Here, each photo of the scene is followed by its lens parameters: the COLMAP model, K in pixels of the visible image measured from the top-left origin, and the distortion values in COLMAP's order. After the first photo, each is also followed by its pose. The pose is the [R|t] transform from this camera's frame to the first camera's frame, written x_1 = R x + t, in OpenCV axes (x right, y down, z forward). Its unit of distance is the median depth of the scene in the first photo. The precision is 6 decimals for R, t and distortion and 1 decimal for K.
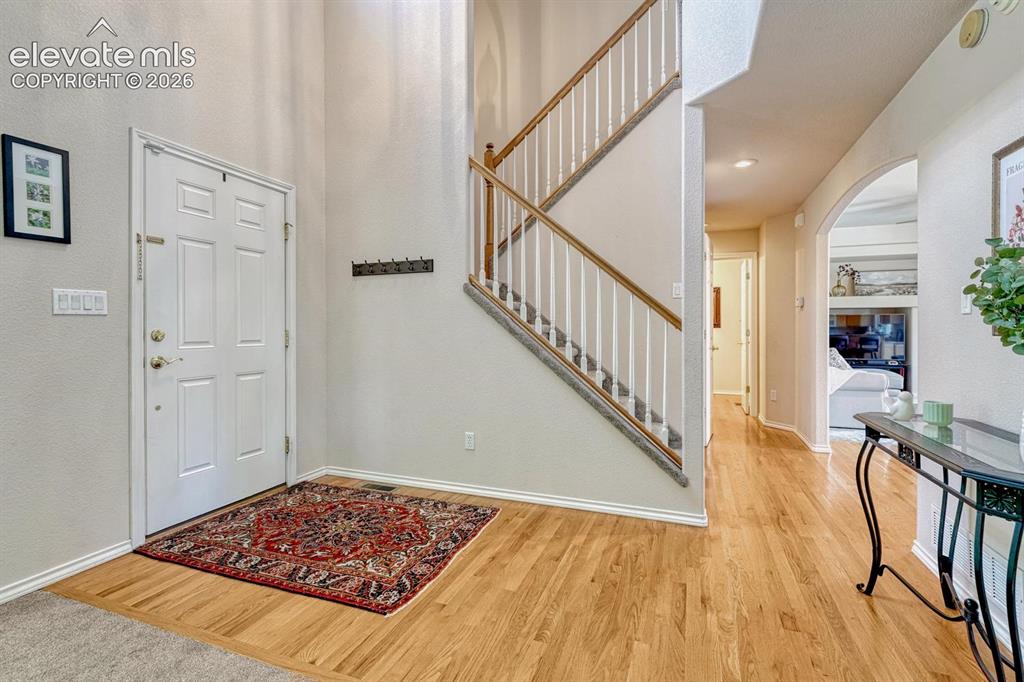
lens RADIAL K [[465.2, 0, 510.4], [0, 465.2, 333.1], [0, 0, 1]] dist [-0.003506, -0.000962]
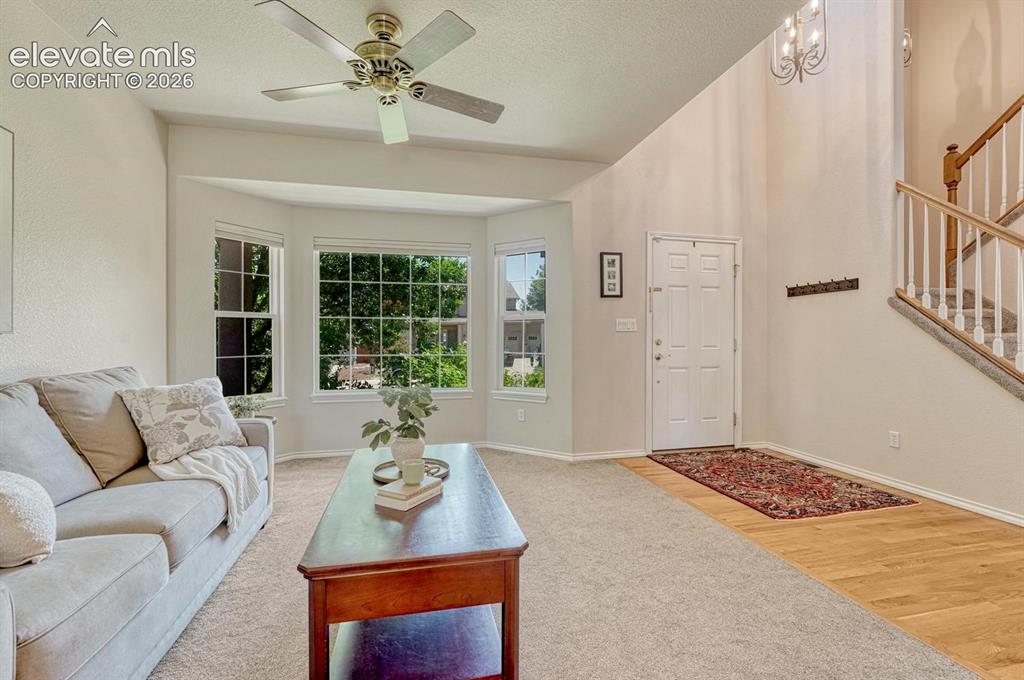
lens RADIAL K [[436.2, 0, 510.2], [0, 436.2, 338.4], [0, 0, 1]] dist [0.001762, 0.000166]
pose [[0.545588, -0.000096, -0.838054, 0.328749], [-0.007222, 0.999962, -0.004816, 0.003995], [0.838023, 0.008680, 0.545566, -0.387361]]
